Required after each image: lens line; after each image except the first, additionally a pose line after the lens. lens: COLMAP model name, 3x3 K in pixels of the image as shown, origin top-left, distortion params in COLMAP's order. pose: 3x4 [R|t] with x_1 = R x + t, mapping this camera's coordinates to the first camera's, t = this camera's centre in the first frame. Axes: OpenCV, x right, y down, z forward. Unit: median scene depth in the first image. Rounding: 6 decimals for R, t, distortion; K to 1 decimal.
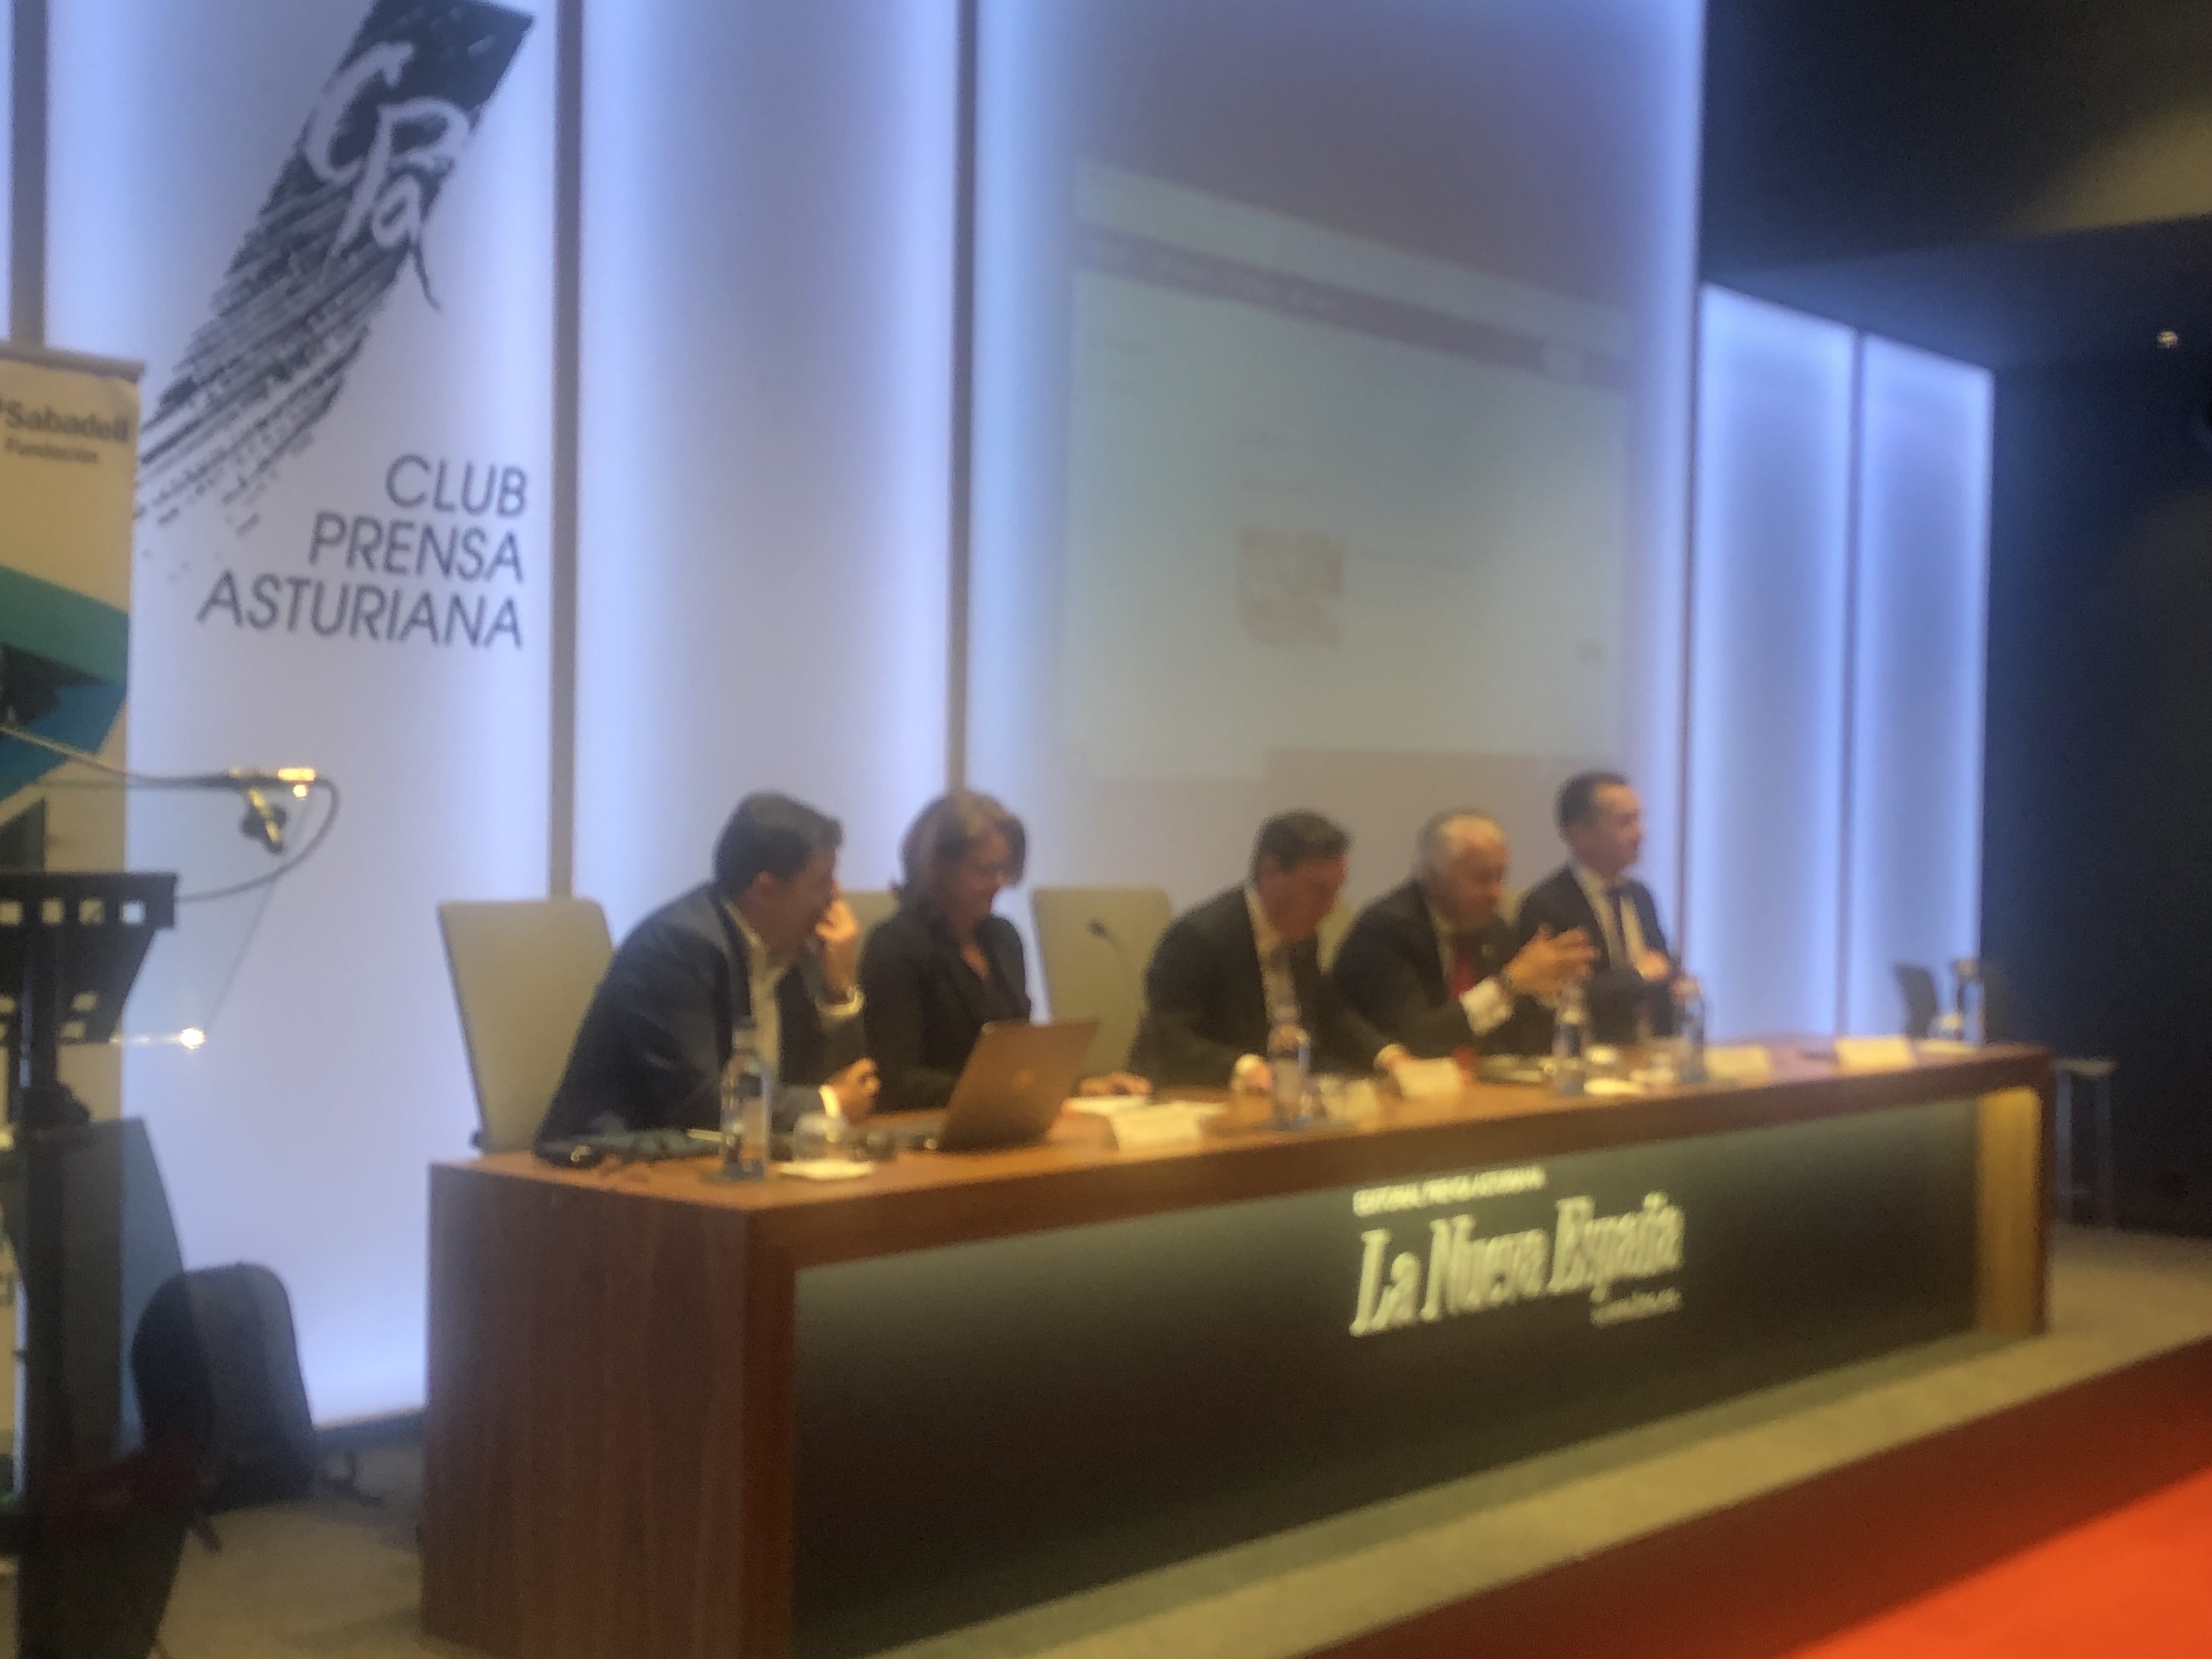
lens RADIAL K [[2778.7, 0, 1113.1], [0, 2778.7, 836.9], [0, 0, 1]] dist [0.107116, -0.258425]
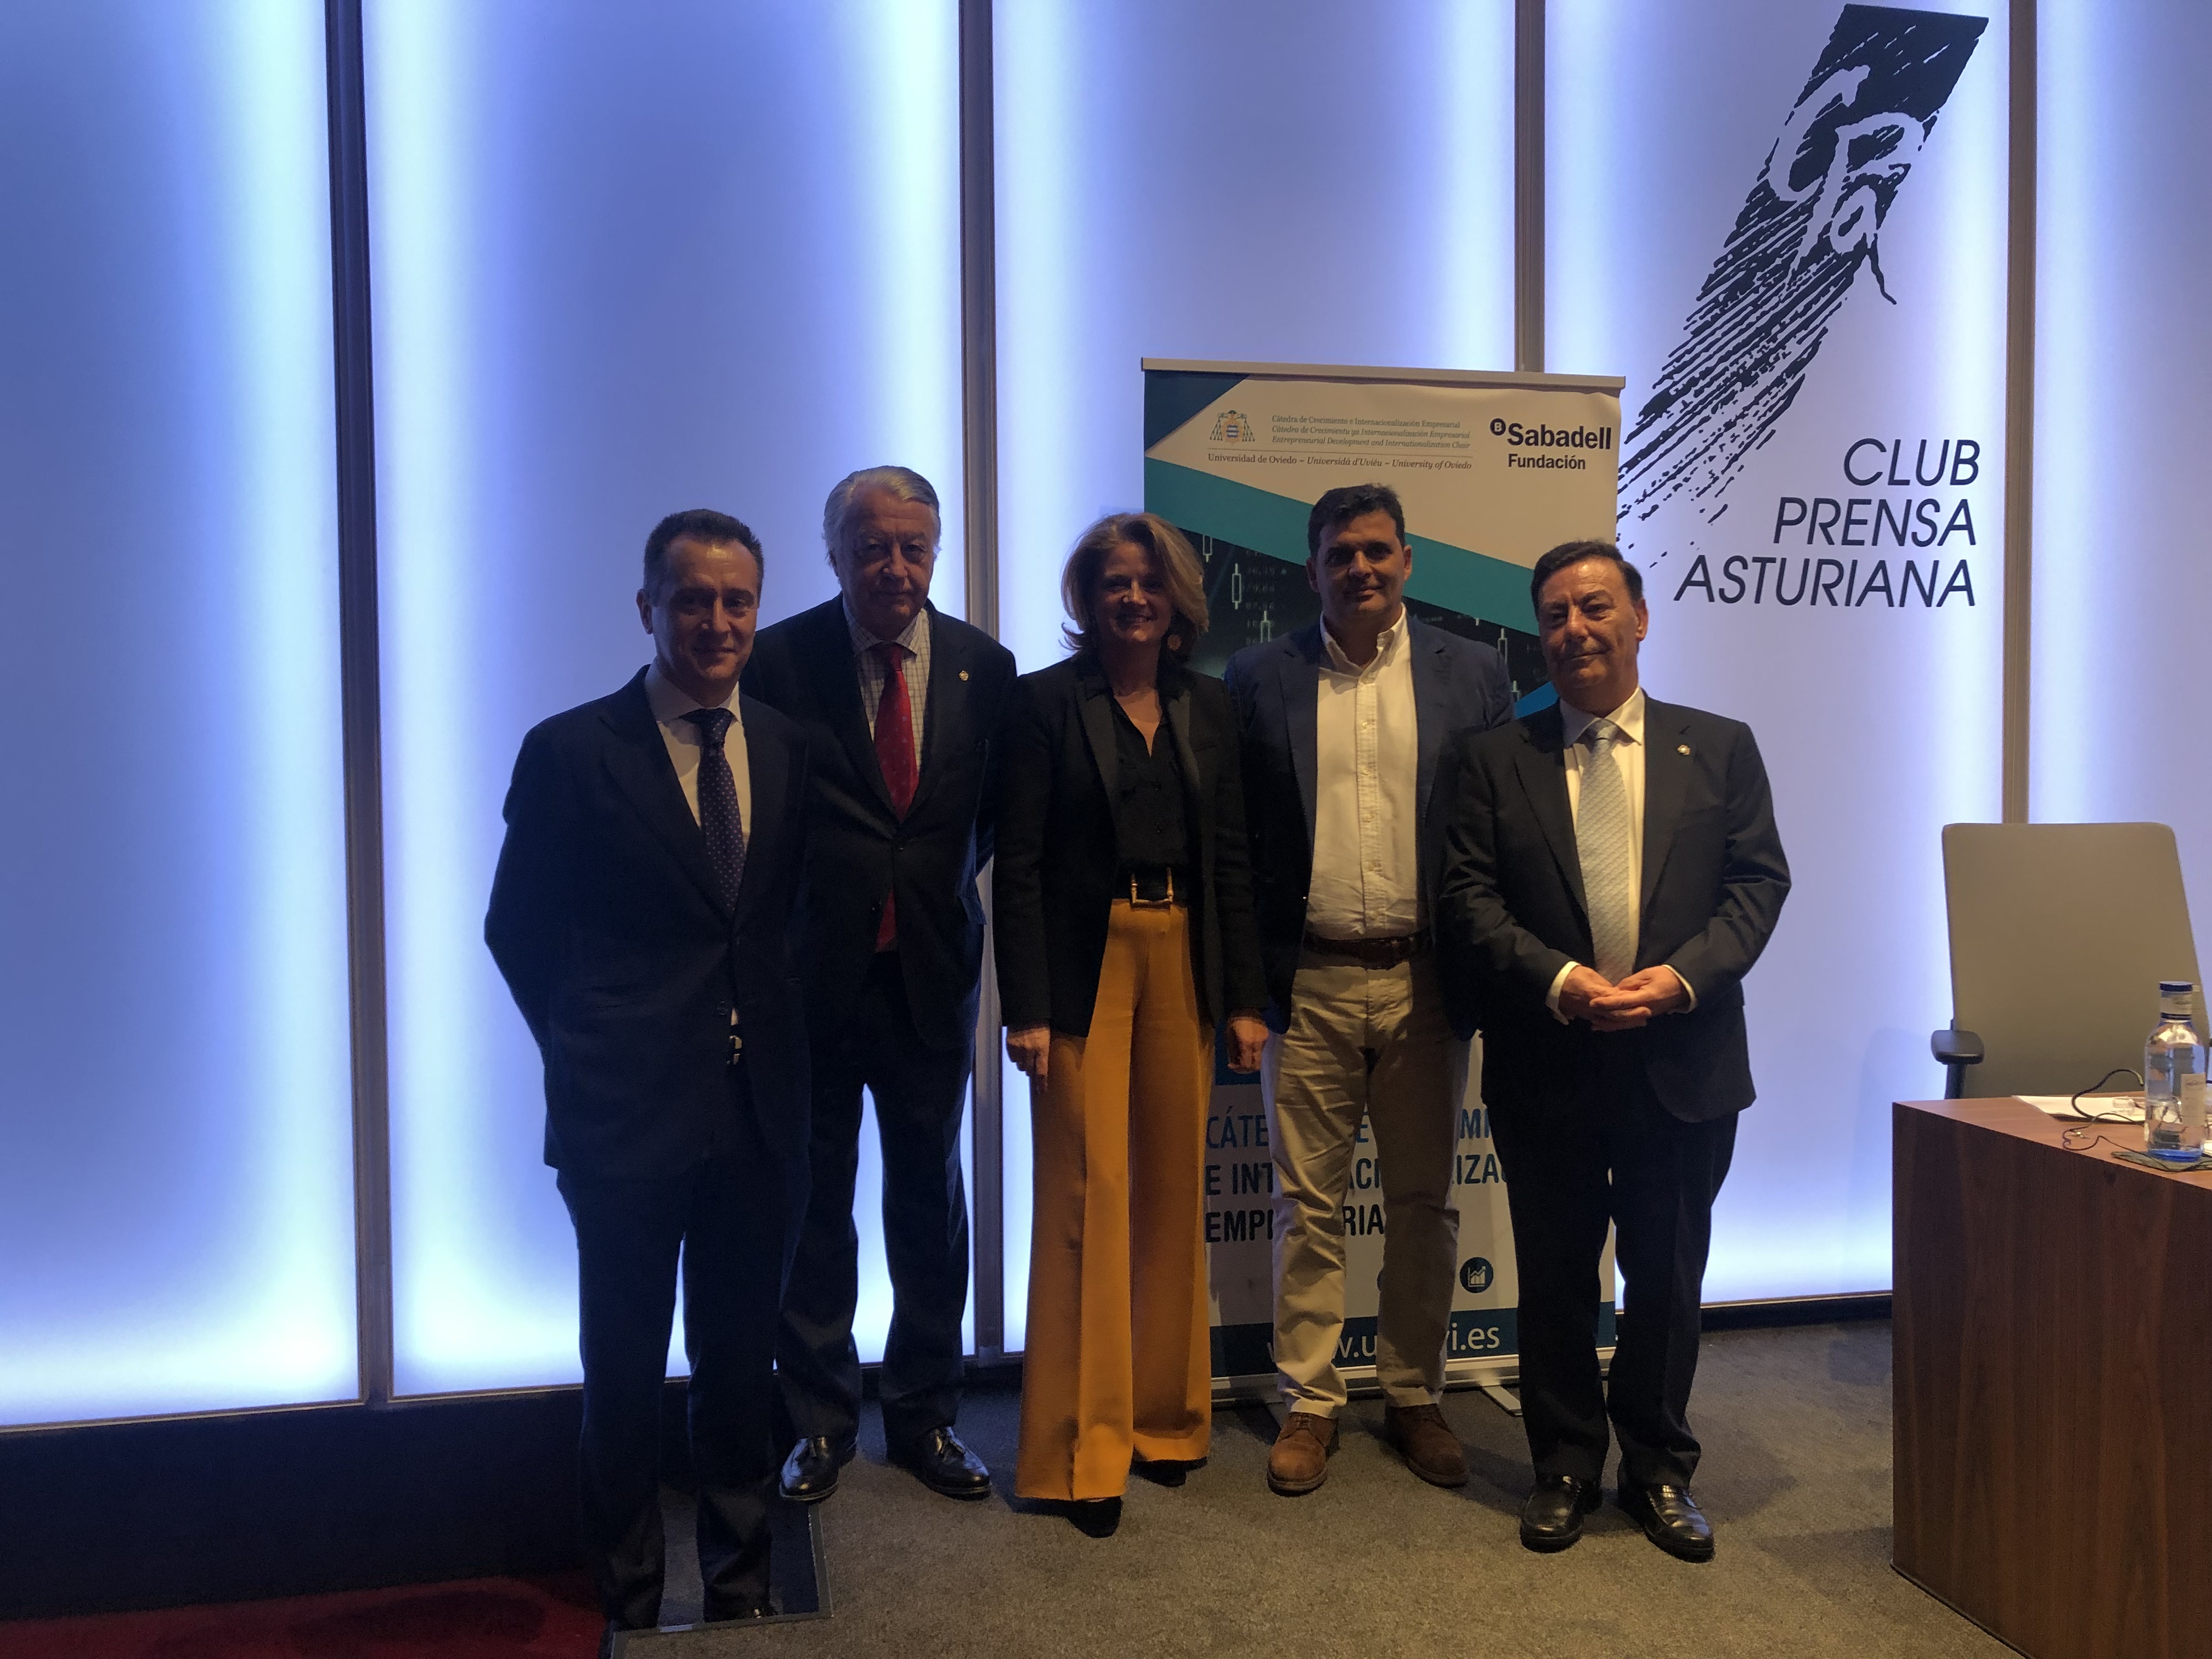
lens RADIAL K [[1856.7, 0, 1063.1], [0, 1856.7, 837.6], [0, 0, 1]] dist [-0.024583, 0.067582]
pose [[0.788516, -0.000236, -0.615015, -0.050951], [0.018963, 0.999534, 0.023929, -0.001461], [0.614722, -0.030531, 0.788153, 0.222961]]
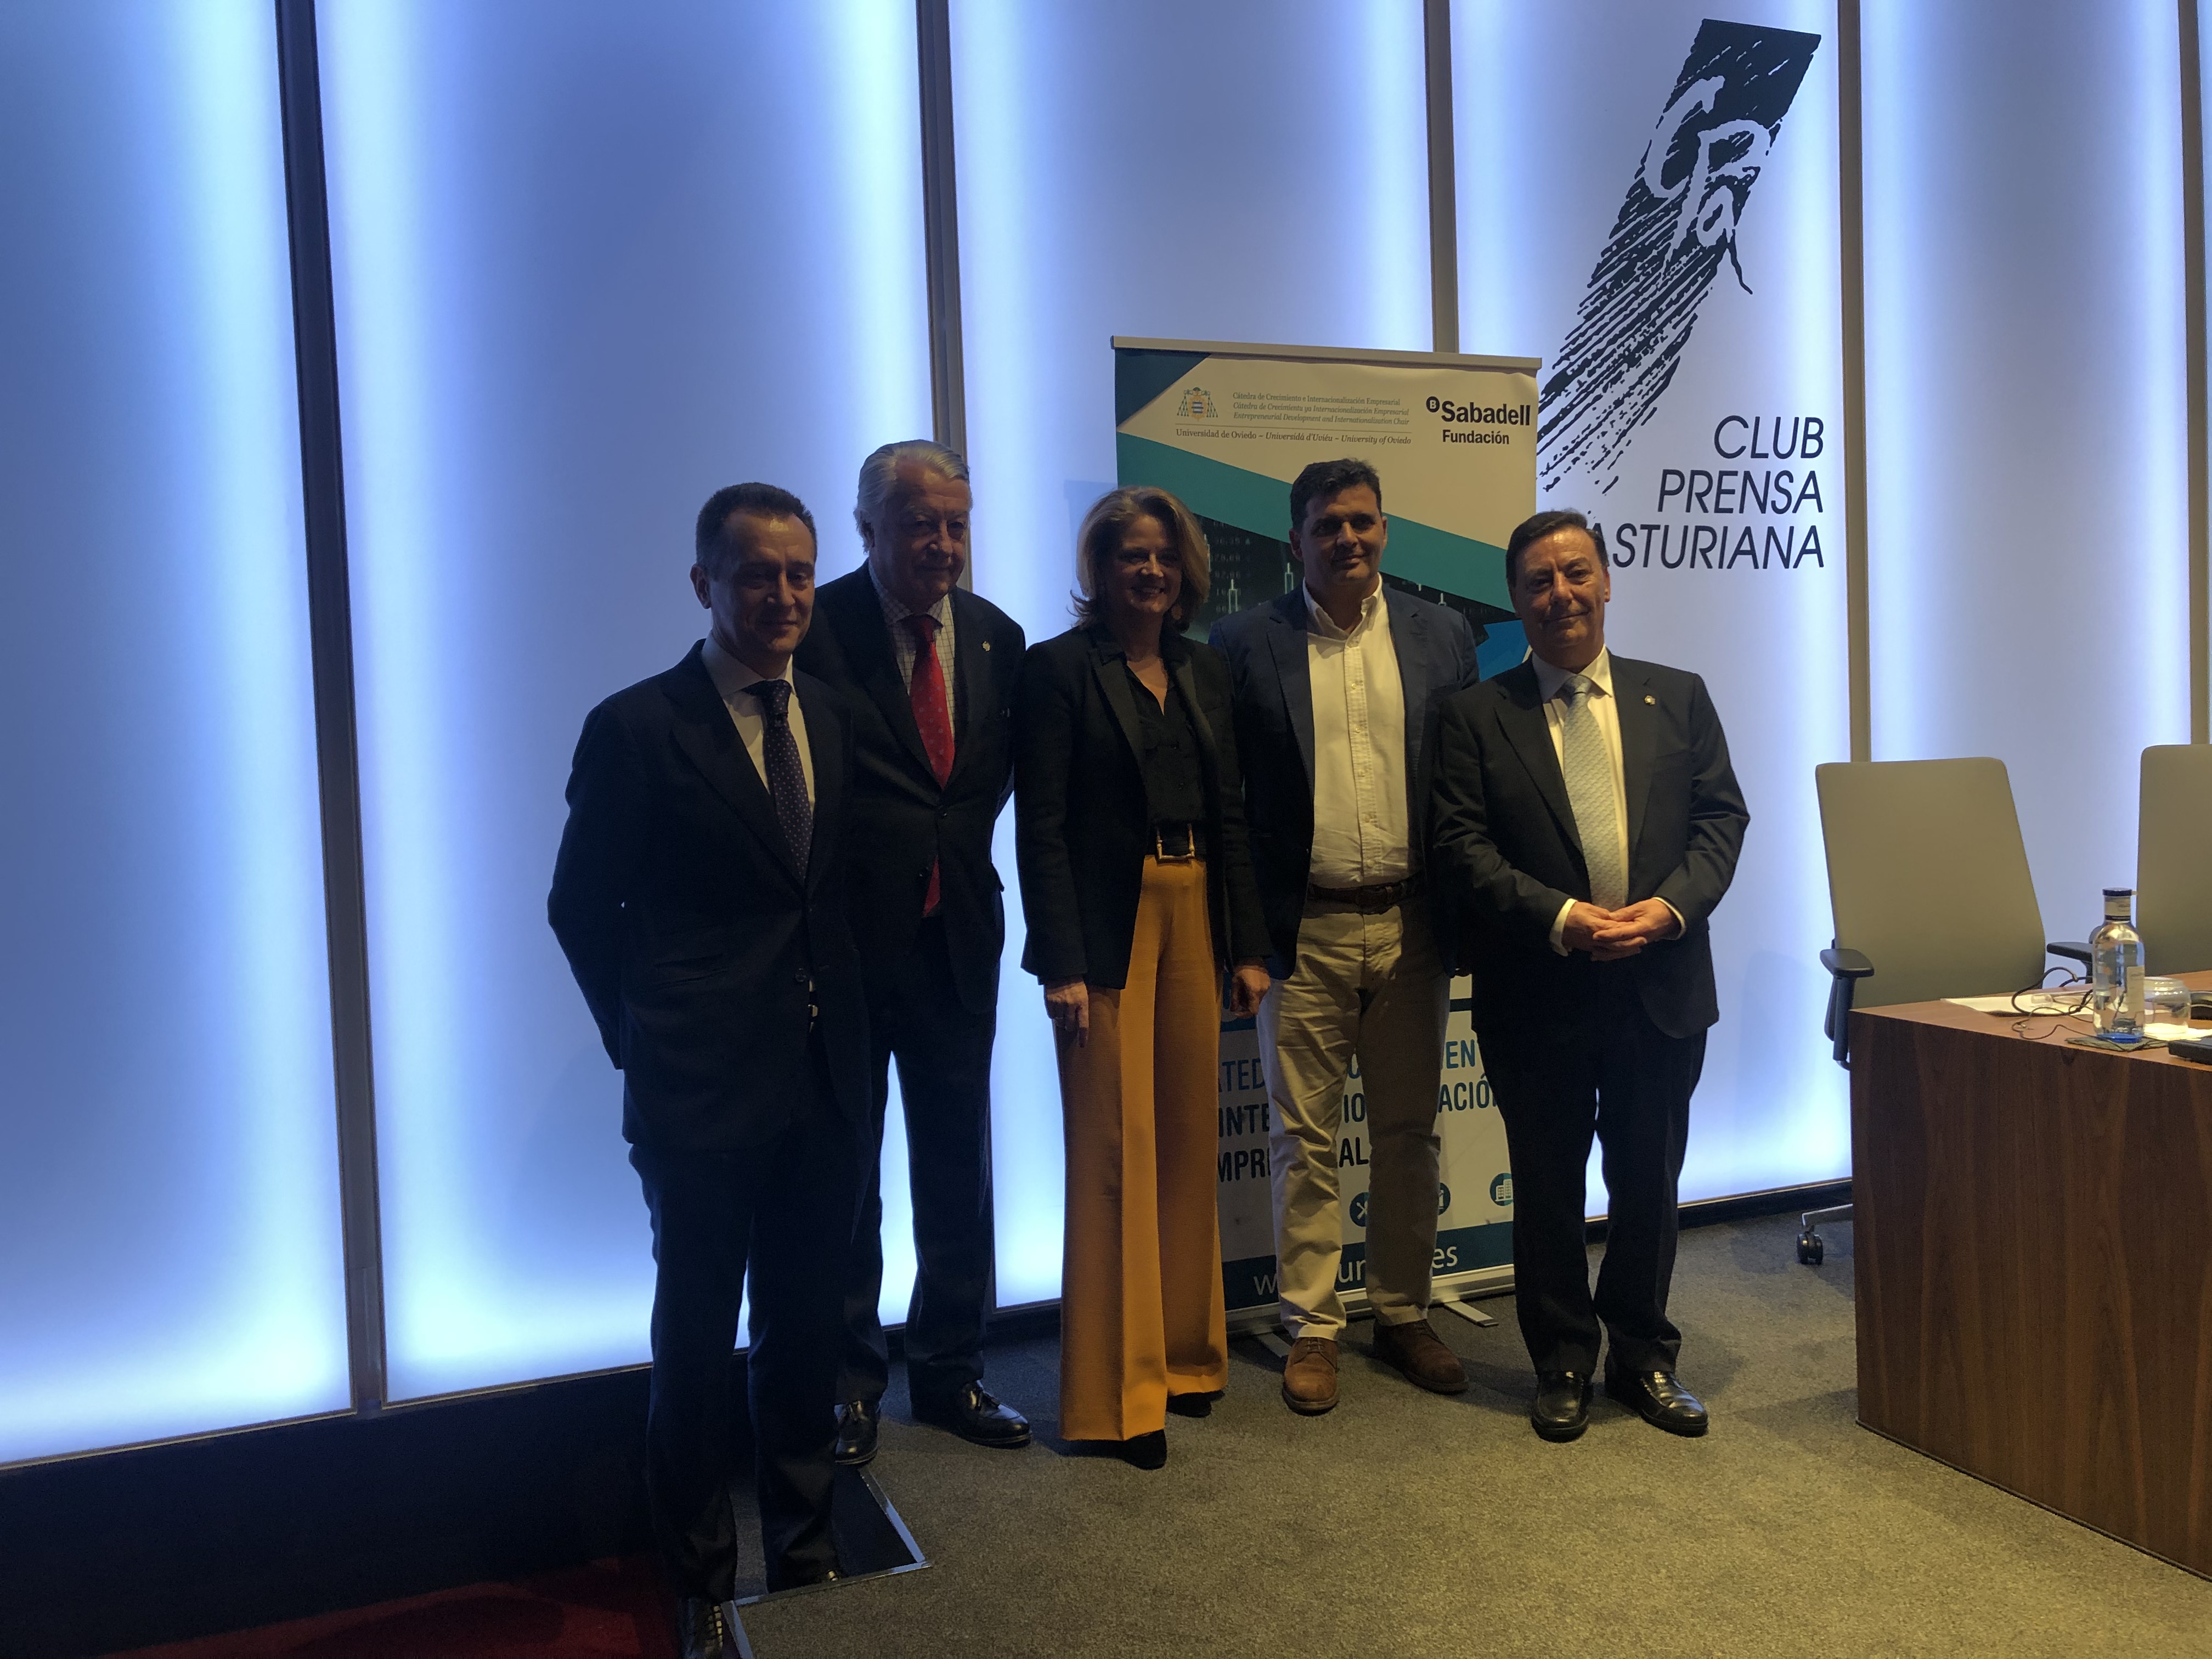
lens RADIAL K [[1858.2, 0, 1106.7], [0, 1858.2, 818.4], [0, 0, 1]] dist [-0.001570, 0.003705]
pose [[0.884599, -0.026813, -0.465582, -0.122167], [0.048496, 0.998222, 0.034653, -0.002257], [0.463825, -0.053233, 0.884326, 0.150089]]
